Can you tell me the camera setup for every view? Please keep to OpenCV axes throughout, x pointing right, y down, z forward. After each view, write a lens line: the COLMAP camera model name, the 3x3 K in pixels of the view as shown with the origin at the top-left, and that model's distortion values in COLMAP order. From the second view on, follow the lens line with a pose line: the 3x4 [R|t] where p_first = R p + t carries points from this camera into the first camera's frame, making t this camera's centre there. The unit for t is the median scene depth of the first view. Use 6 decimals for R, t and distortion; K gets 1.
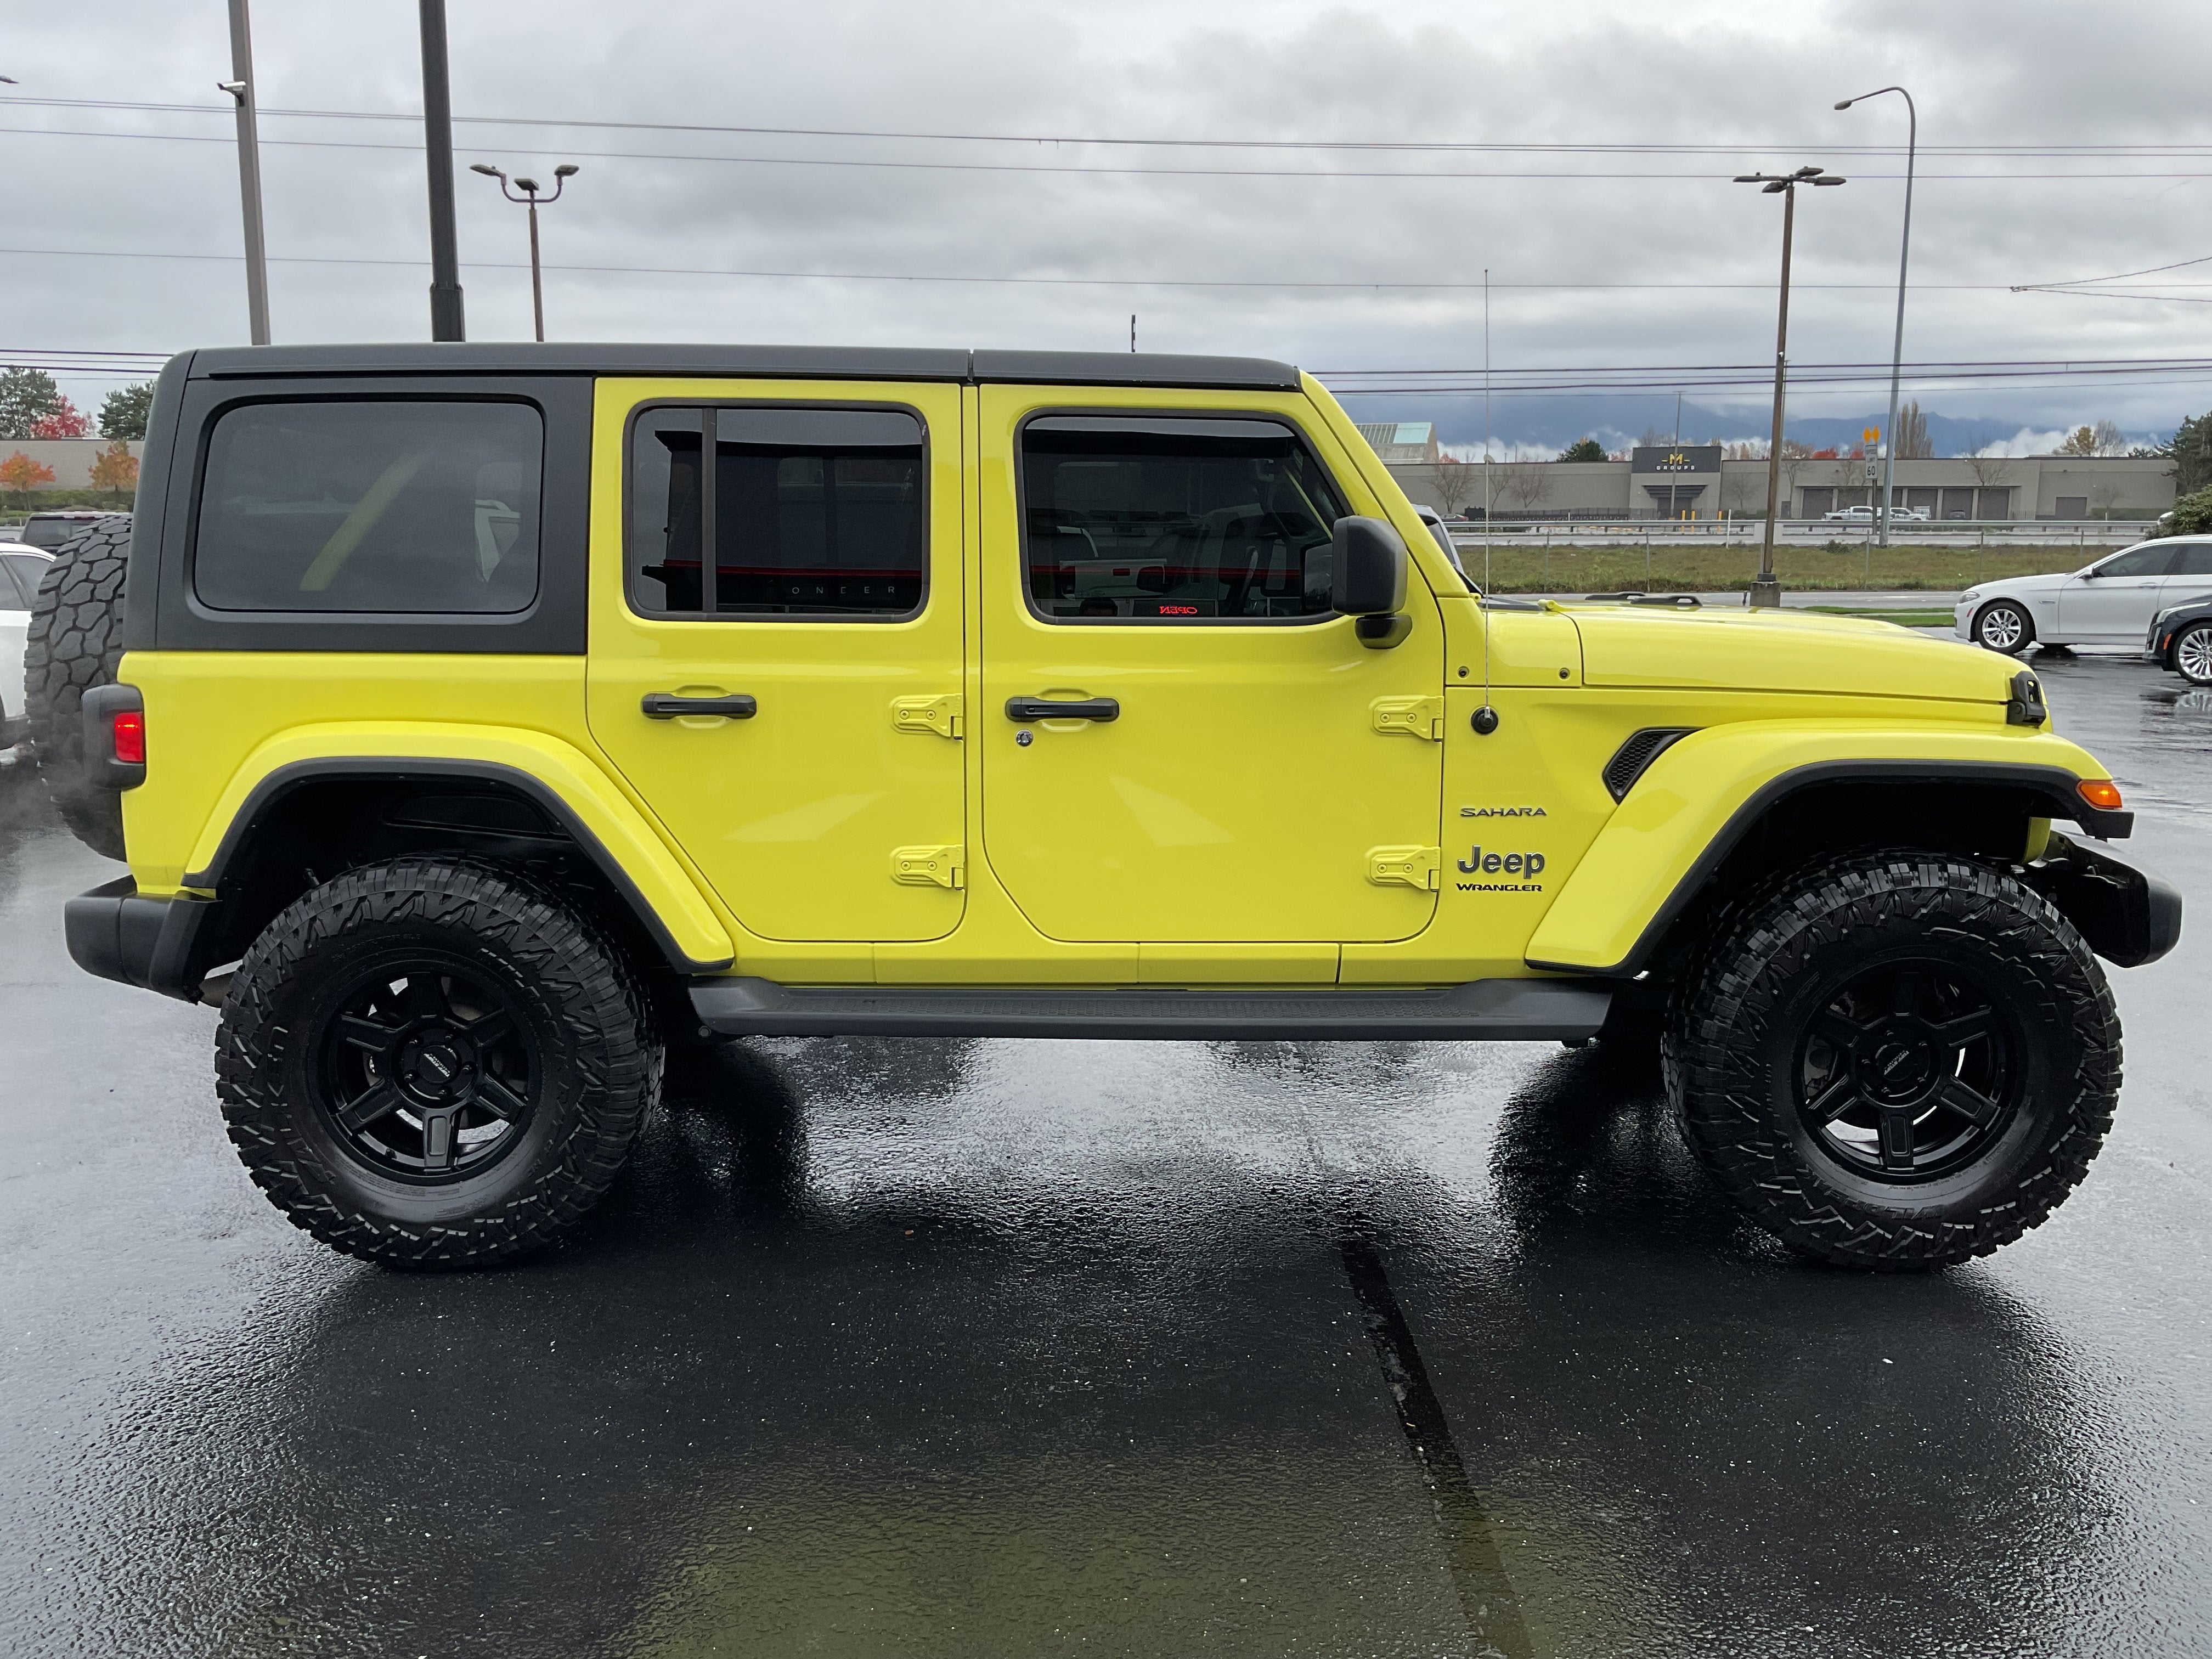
lens RADIAL K [[1821.0, 0, 1106.0], [0, 1821.0, 829.5], [0, 0, 1]] dist [0.098915, -0.190213]
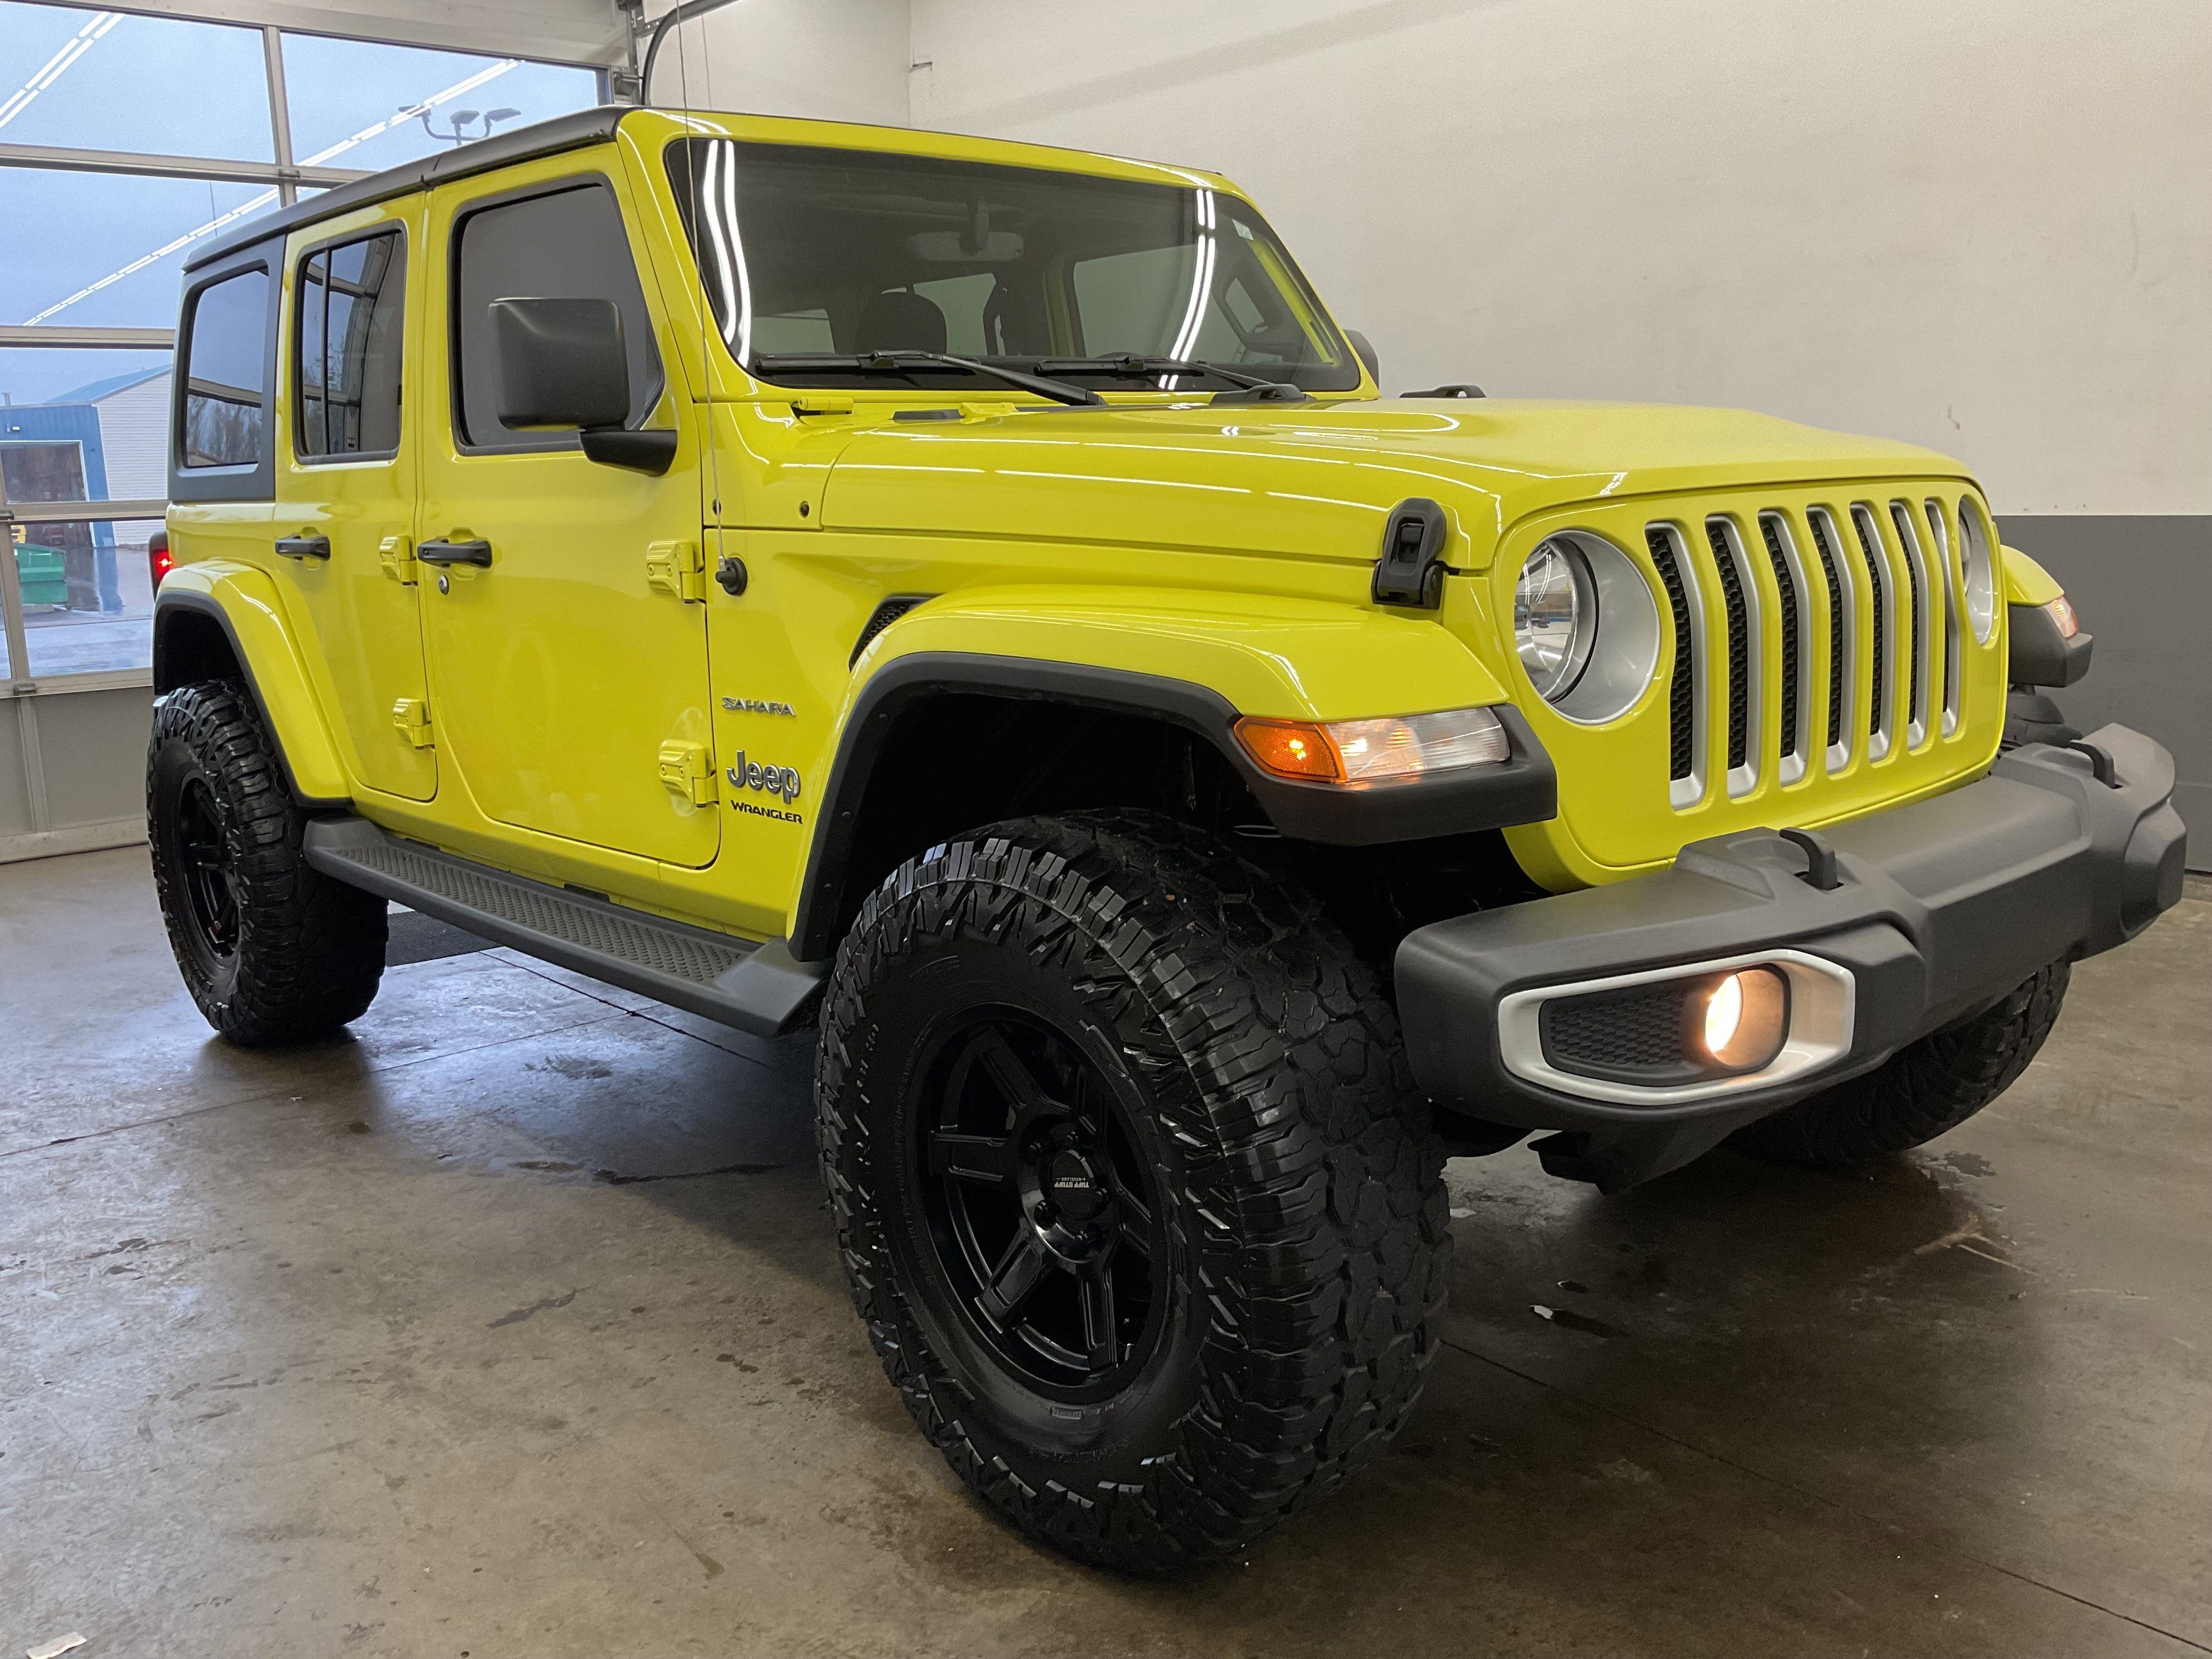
lens RADIAL K [[1821.0, 0, 1106.0], [0, 1821.0, 829.5], [0, 0, 1]] dist [0.098915, -0.190213]
pose [[0.673841, 0.116521, -0.729631, 0.841031], [-0.072031, 0.993143, 0.092080, -0.037619], [0.735357, -0.009491, 0.677613, 0.620639]]
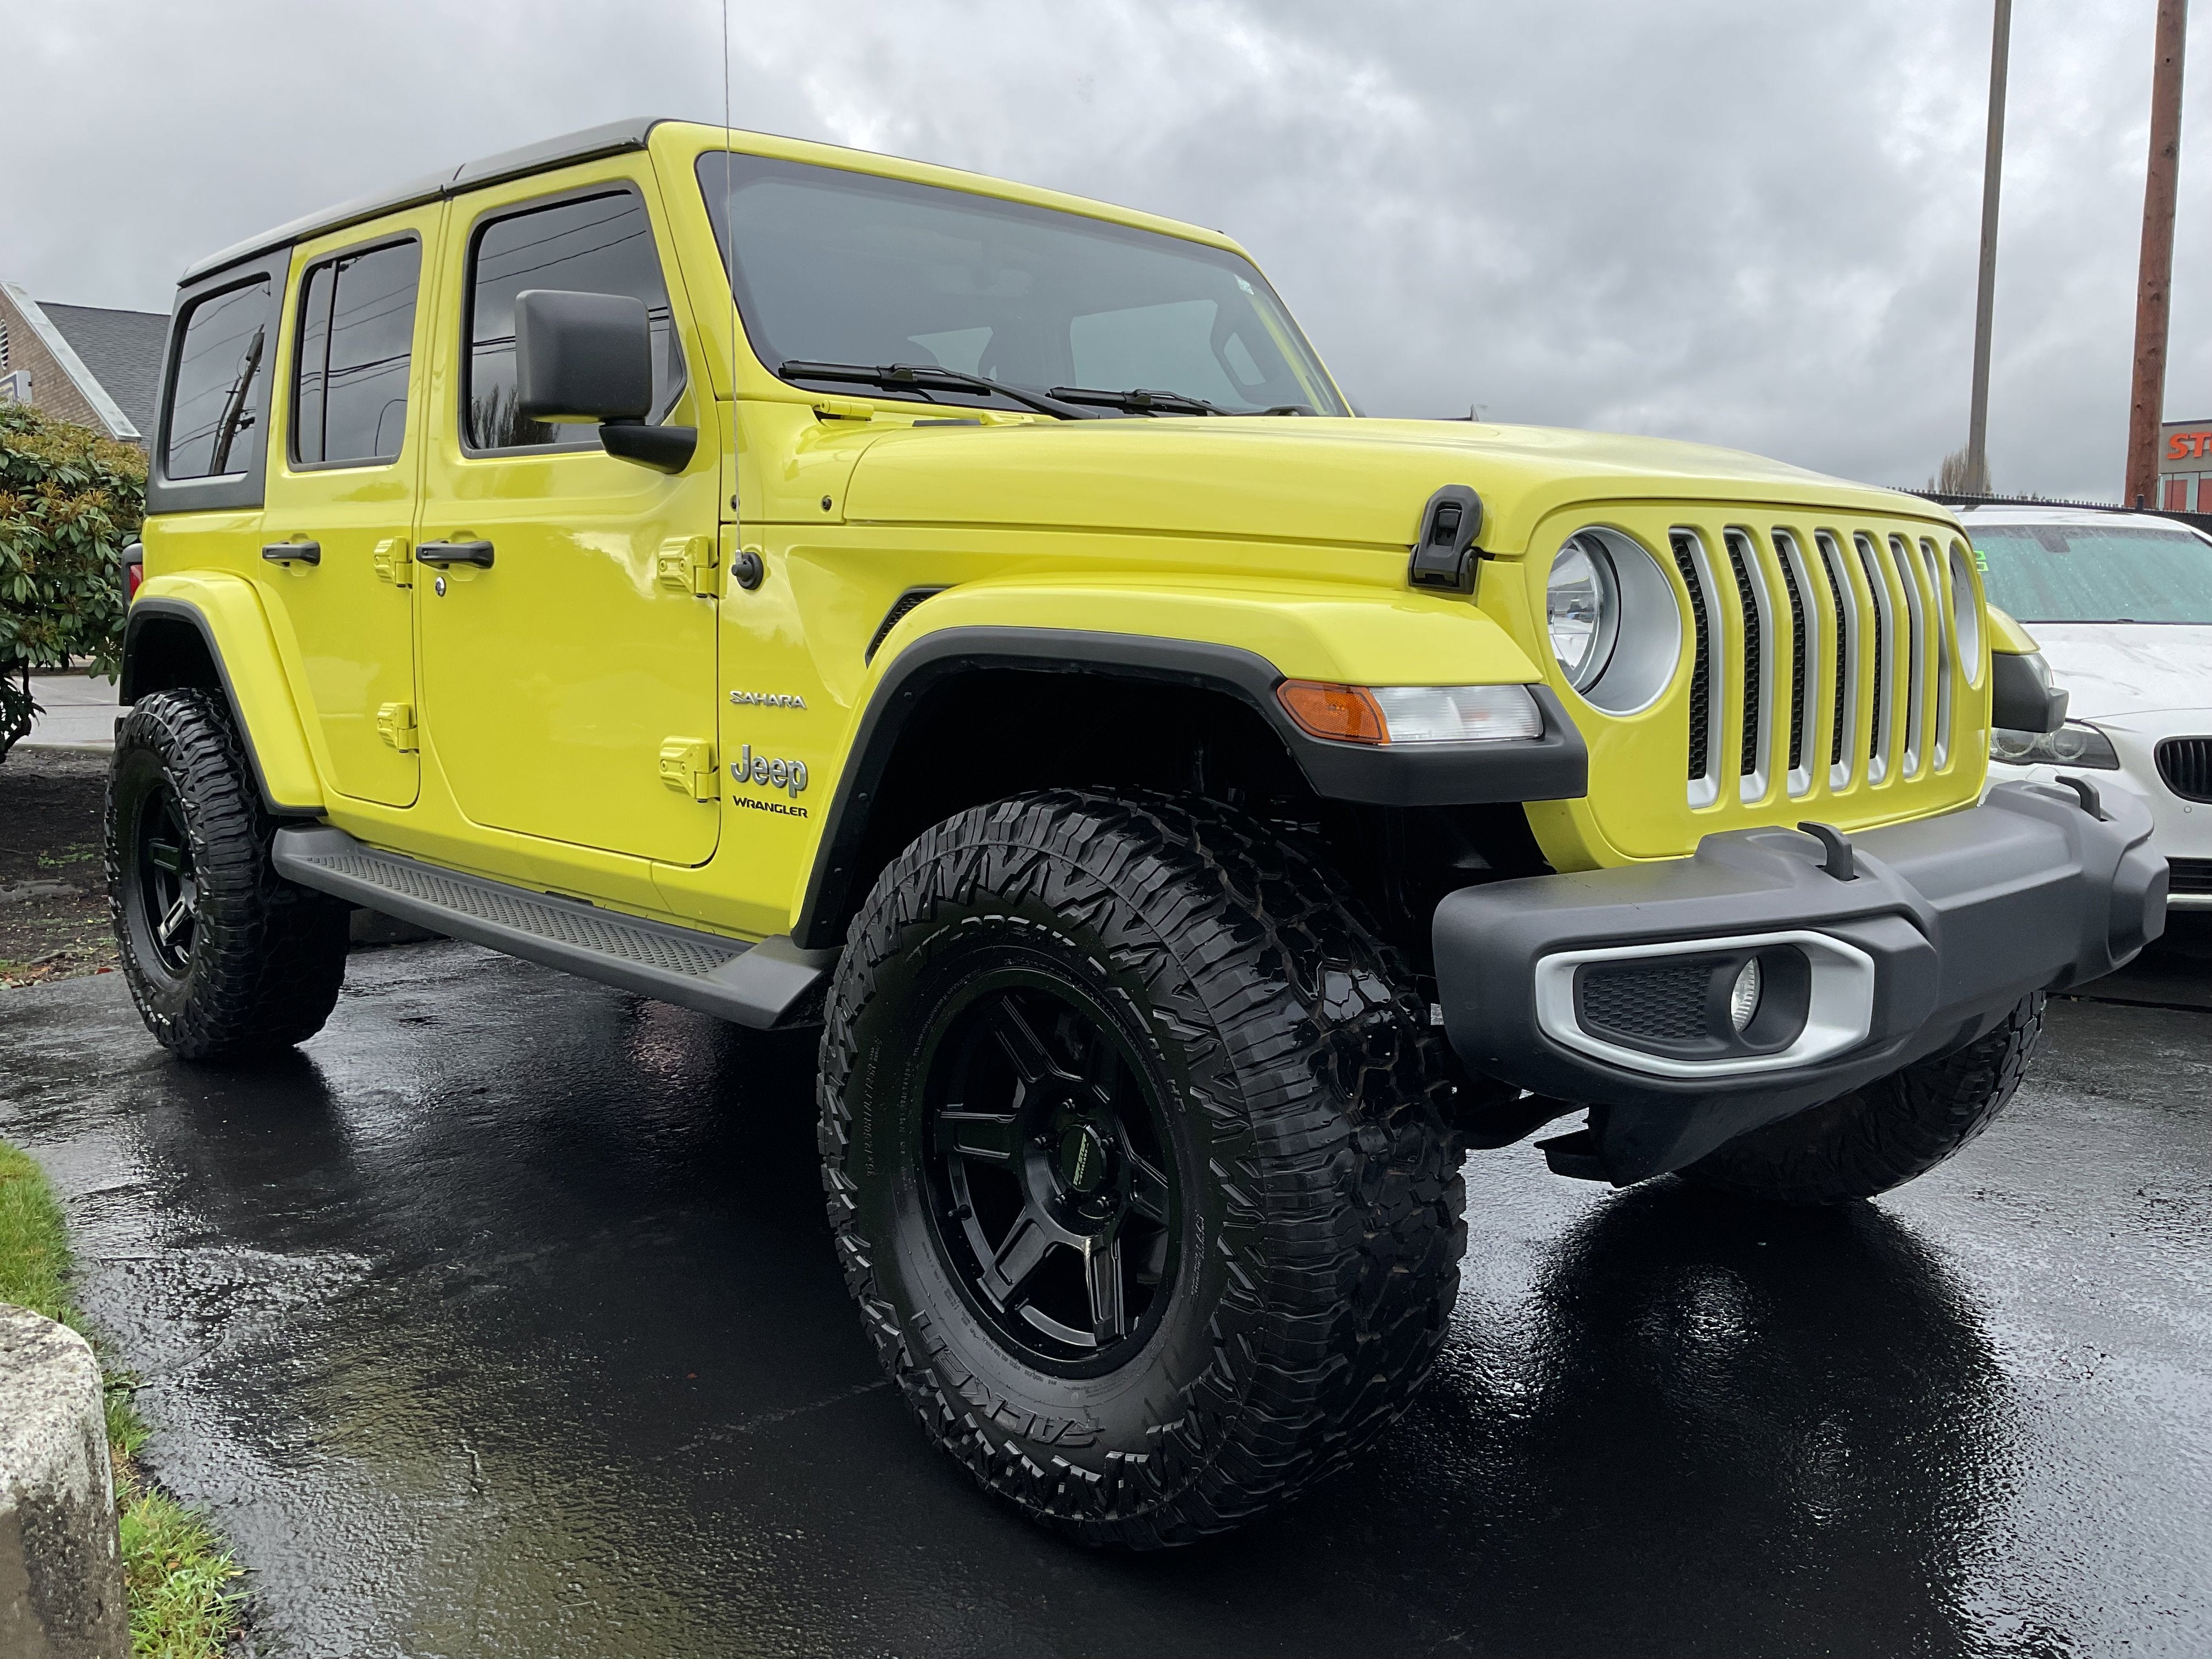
lens RADIAL K [[1821.0, 0, 1106.0], [0, 1821.0, 829.5], [0, 0, 1]] dist [0.098915, -0.190213]
pose [[0.697545, 0.098870, -0.709687, 0.827555], [-0.110898, 0.993397, 0.029395, 0.005032], [0.707907, 0.058198, 0.703904, 0.598151]]
